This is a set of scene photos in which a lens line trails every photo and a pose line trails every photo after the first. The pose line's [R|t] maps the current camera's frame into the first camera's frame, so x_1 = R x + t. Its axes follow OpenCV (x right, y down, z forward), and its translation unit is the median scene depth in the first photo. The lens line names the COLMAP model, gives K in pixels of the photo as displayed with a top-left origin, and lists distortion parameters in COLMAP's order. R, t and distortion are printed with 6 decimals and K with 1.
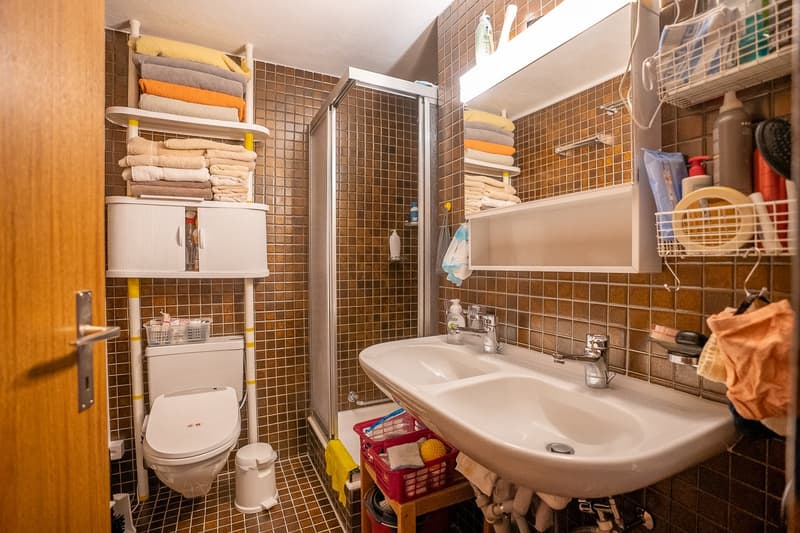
lens RADIAL K [[371.7, 0, 398.3], [0, 371.7, 264.3], [0, 0, 1]] dist [-0.072624, 0.028670]
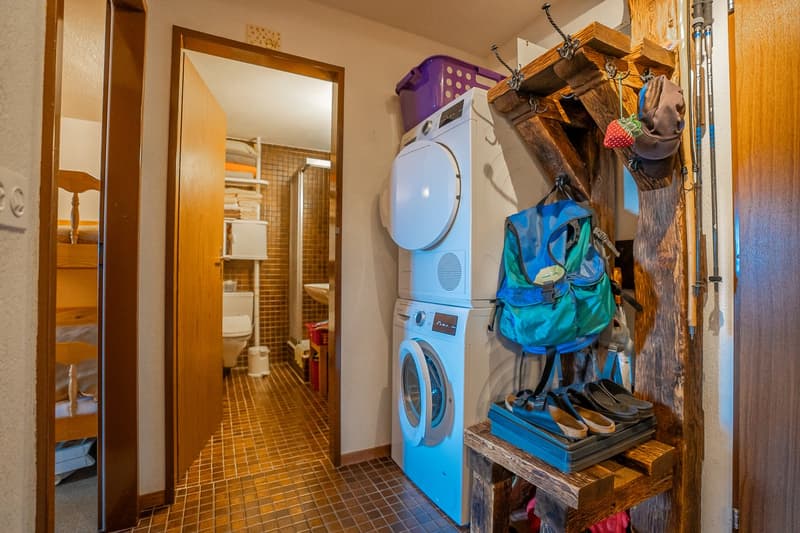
lens RADIAL K [[371.7, 0, 398.3], [0, 371.7, 264.3], [0, 0, 1]] dist [-0.072624, 0.028670]
pose [[0.999931, 0.005416, 0.010396, 0.293872], [-0.005096, 0.999518, -0.030616, 0.109784], [-0.010556, 0.030561, 0.999477, -0.874818]]
